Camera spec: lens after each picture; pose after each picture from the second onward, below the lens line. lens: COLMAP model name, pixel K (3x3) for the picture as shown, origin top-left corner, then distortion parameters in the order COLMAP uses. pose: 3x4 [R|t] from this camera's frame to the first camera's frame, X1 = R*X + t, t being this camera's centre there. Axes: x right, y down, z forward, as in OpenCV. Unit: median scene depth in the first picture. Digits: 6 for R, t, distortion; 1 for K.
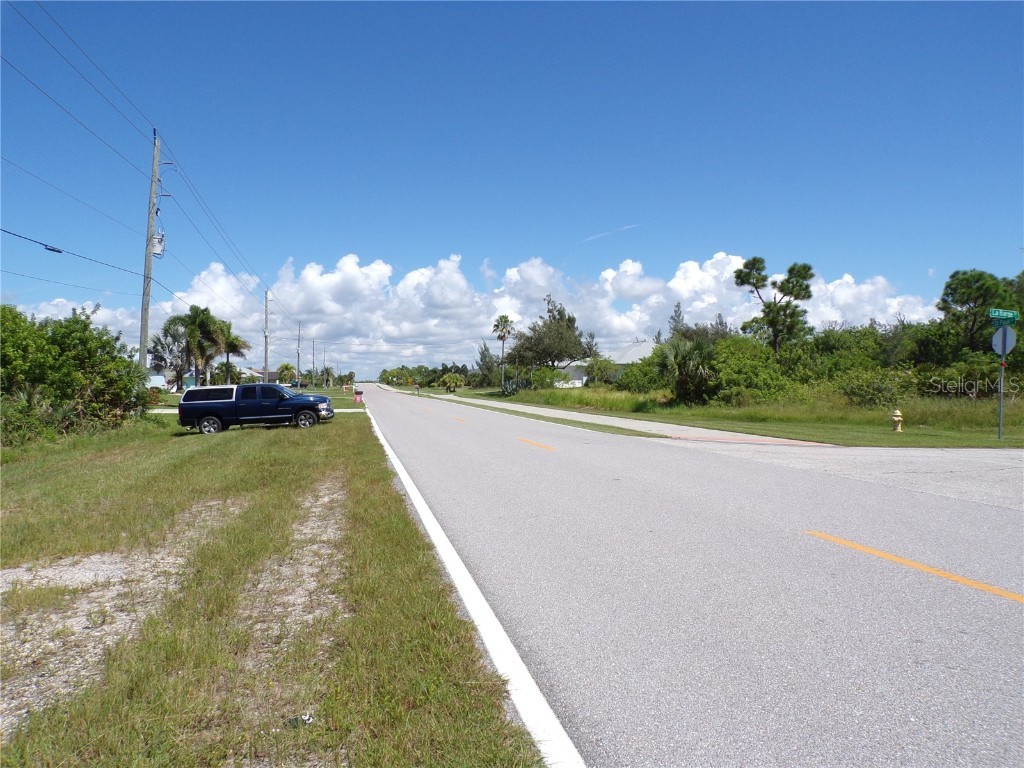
lens RADIAL K [[713.9, 0, 502.5], [0, 713.9, 393.8], [0, 0, 1]] dist [-0.040679, 0.059126]
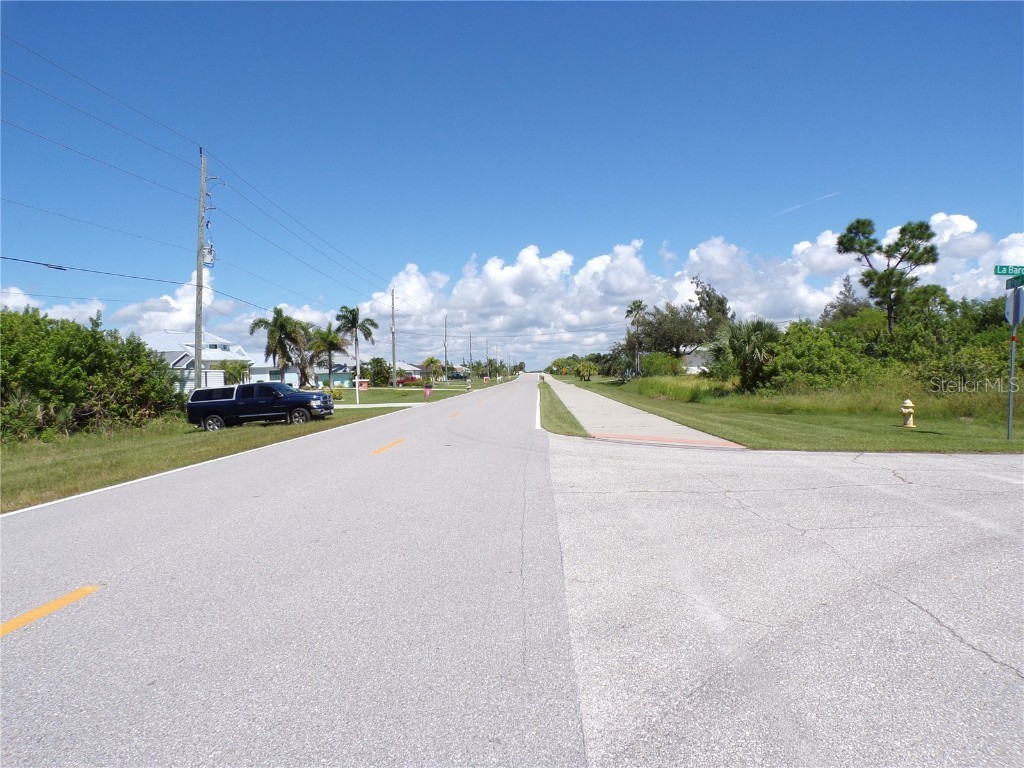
lens RADIAL K [[712.0, 0, 489.0], [0, 712.0, 405.8], [0, 0, 1]] dist [-0.081572, 0.139497]
pose [[0.963446, -0.014230, -0.267526, 0.154237], [0.023082, 0.999284, 0.029969, -0.002320], [0.266908, -0.035049, 0.963084, 0.054483]]
